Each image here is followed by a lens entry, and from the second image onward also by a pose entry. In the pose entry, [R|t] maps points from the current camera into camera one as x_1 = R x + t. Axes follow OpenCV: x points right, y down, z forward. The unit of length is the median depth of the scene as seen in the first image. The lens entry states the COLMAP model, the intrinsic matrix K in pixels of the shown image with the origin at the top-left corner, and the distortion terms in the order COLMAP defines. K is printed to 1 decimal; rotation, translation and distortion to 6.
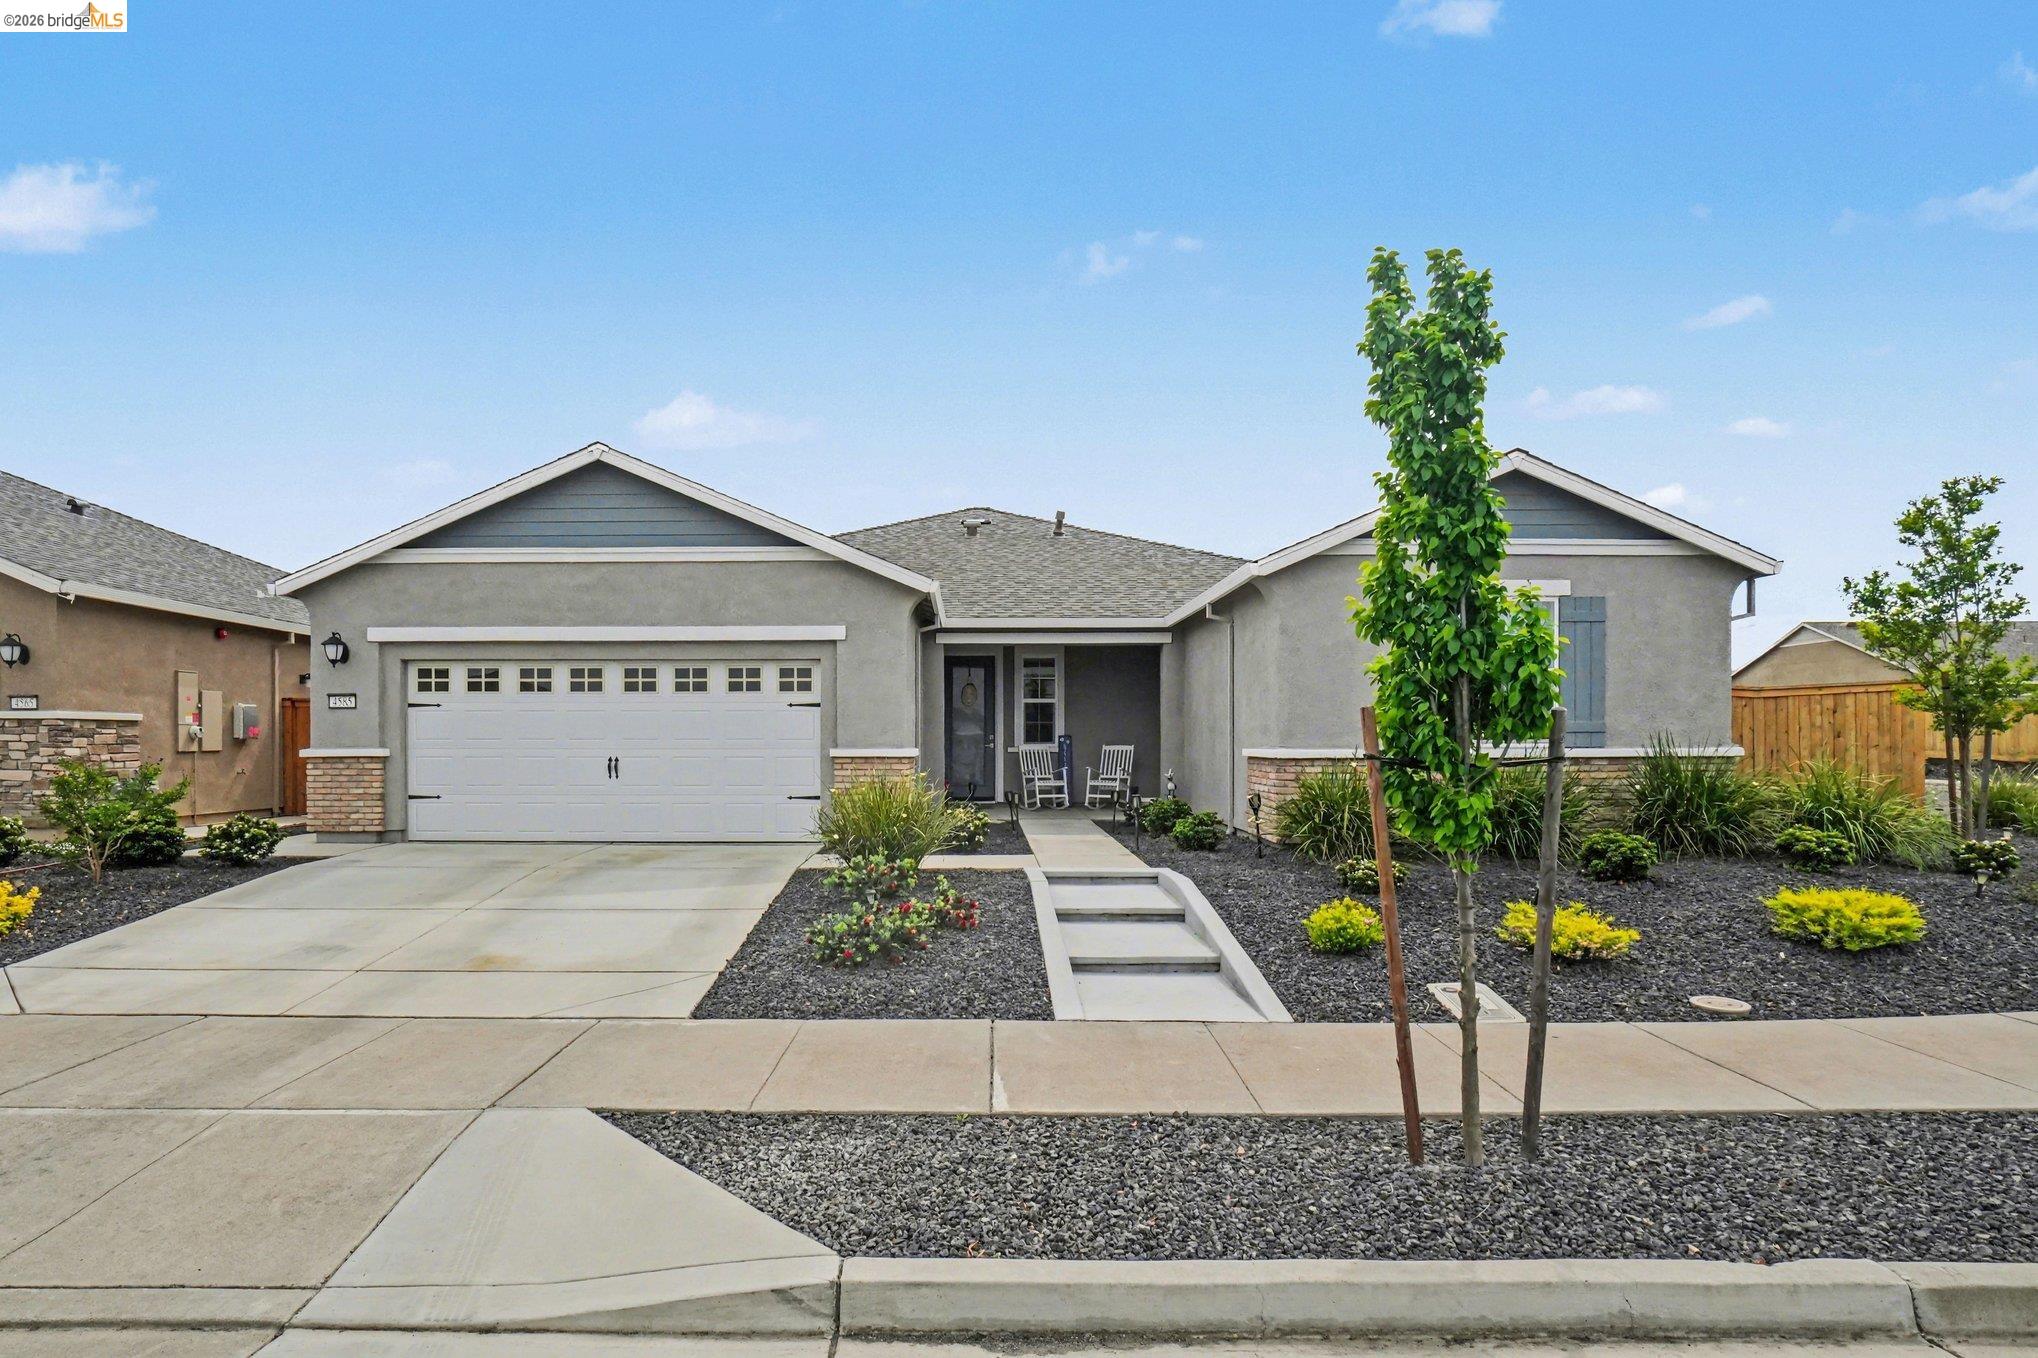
lens RADIAL K [[1071.1, 0, 957.8], [0, 1071.1, 736.4], [0, 0, 1]] dist [-0.026687, 0.000991]
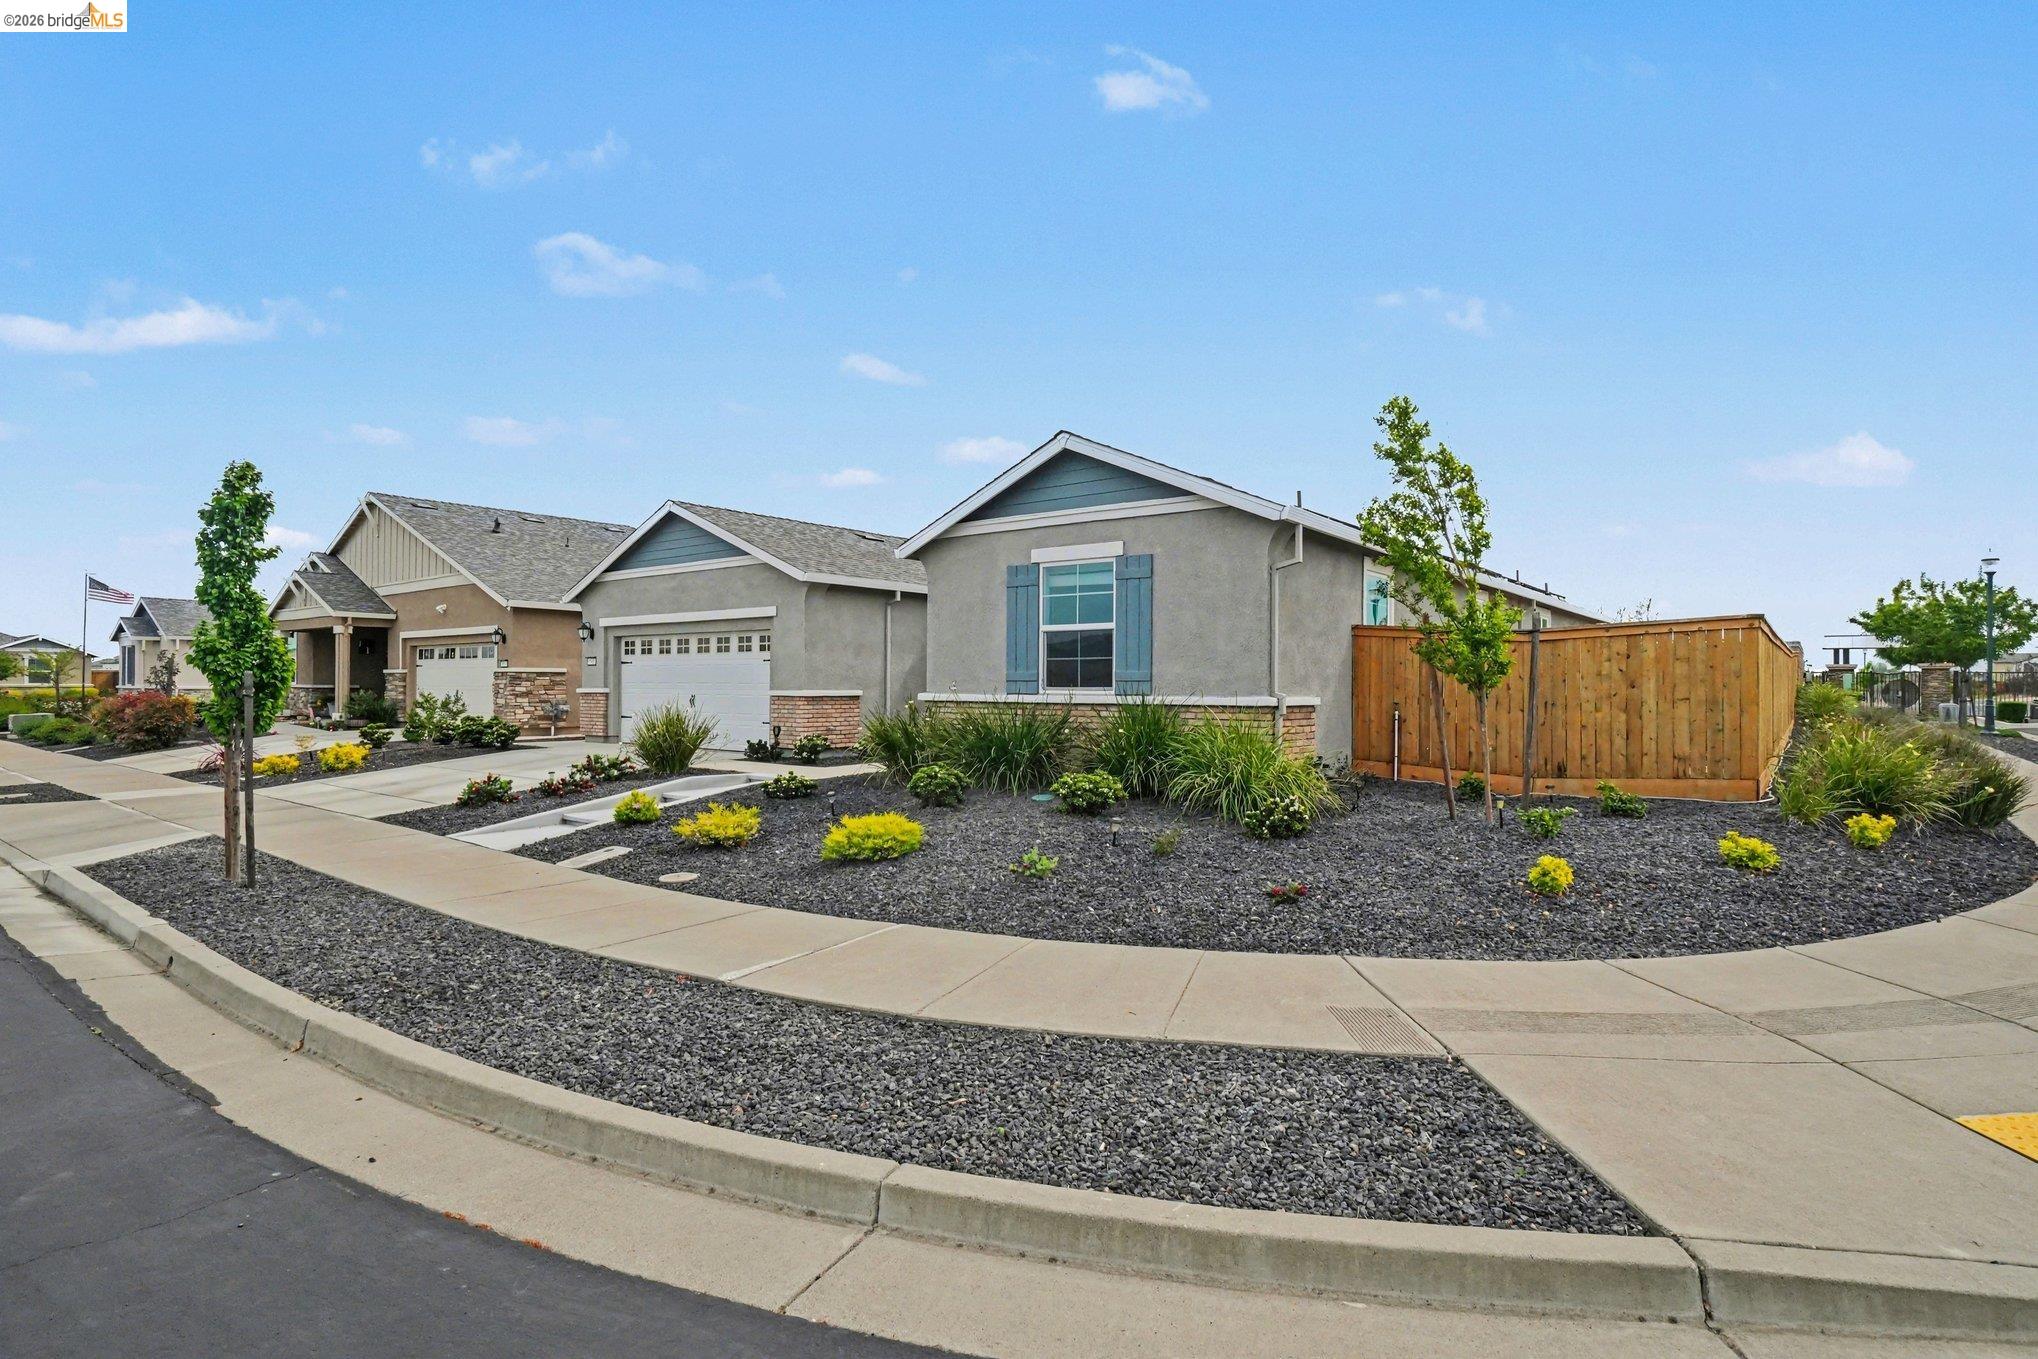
lens RADIAL K [[1034.0, 0, 1000.2], [0, 1034.0, 656.1], [0, 0, 1]] dist [-0.038747, 0.000890]
pose [[0.783177, -0.011330, -0.621695, 1.002463], [-0.002413, 0.999771, -0.021259, -0.006391], [0.621794, 0.018150, 0.782971, 0.087092]]
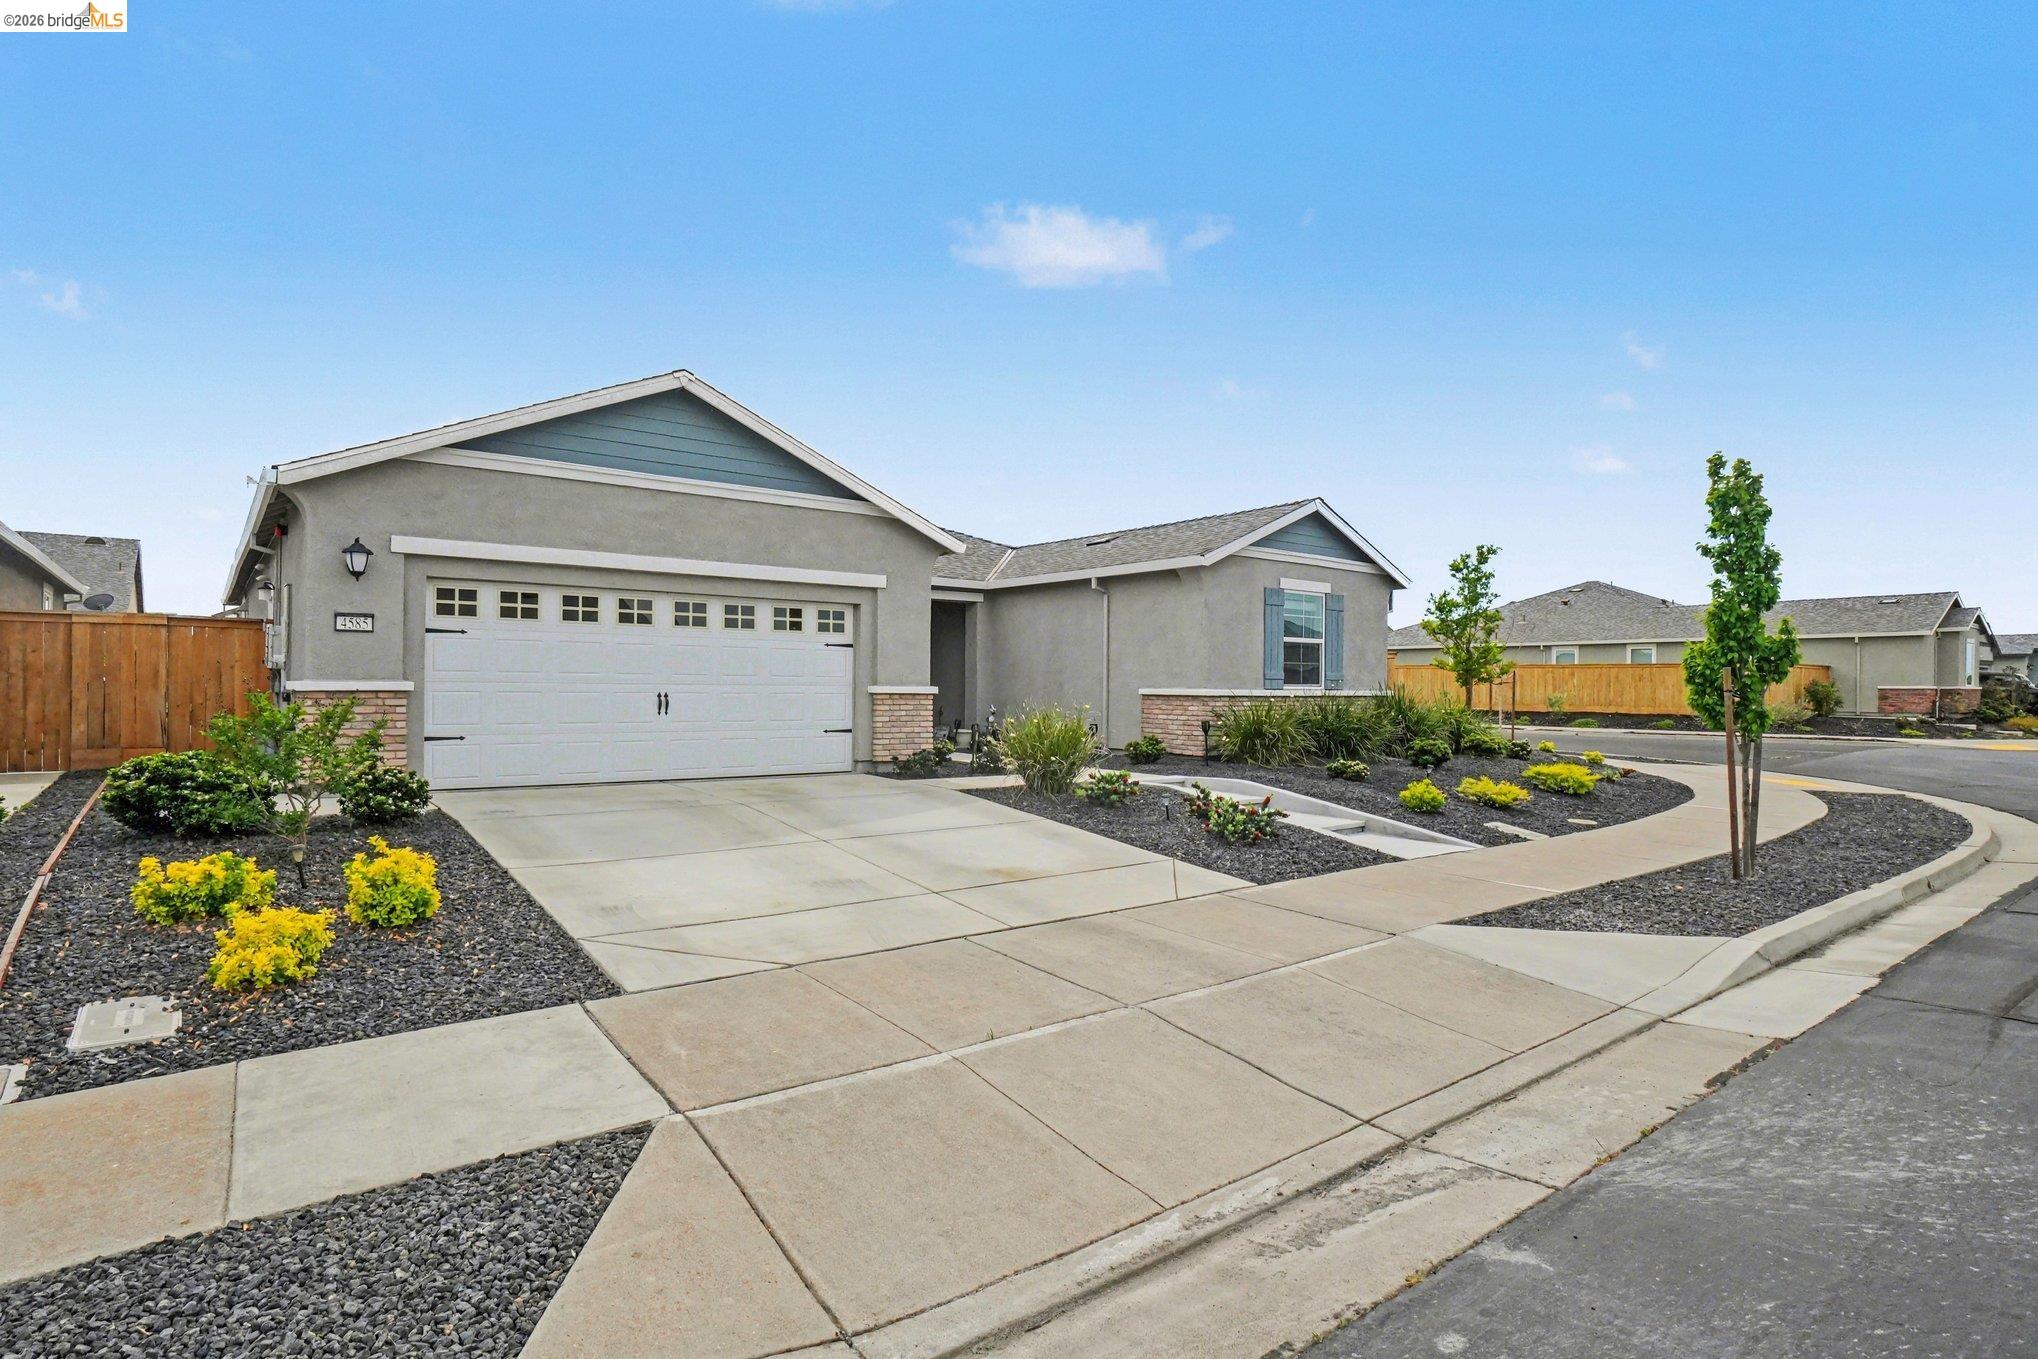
lens RADIAL K [[1034.0, 0, 1000.2], [0, 1034.0, 656.1], [0, 0, 1]] dist [-0.038747, 0.000890]
pose [[0.791323, 0.025909, 0.610849, -0.660607], [-0.019353, 0.999663, -0.017329, -0.003639], [-0.611092, 0.001891, 0.791557, 0.077924]]
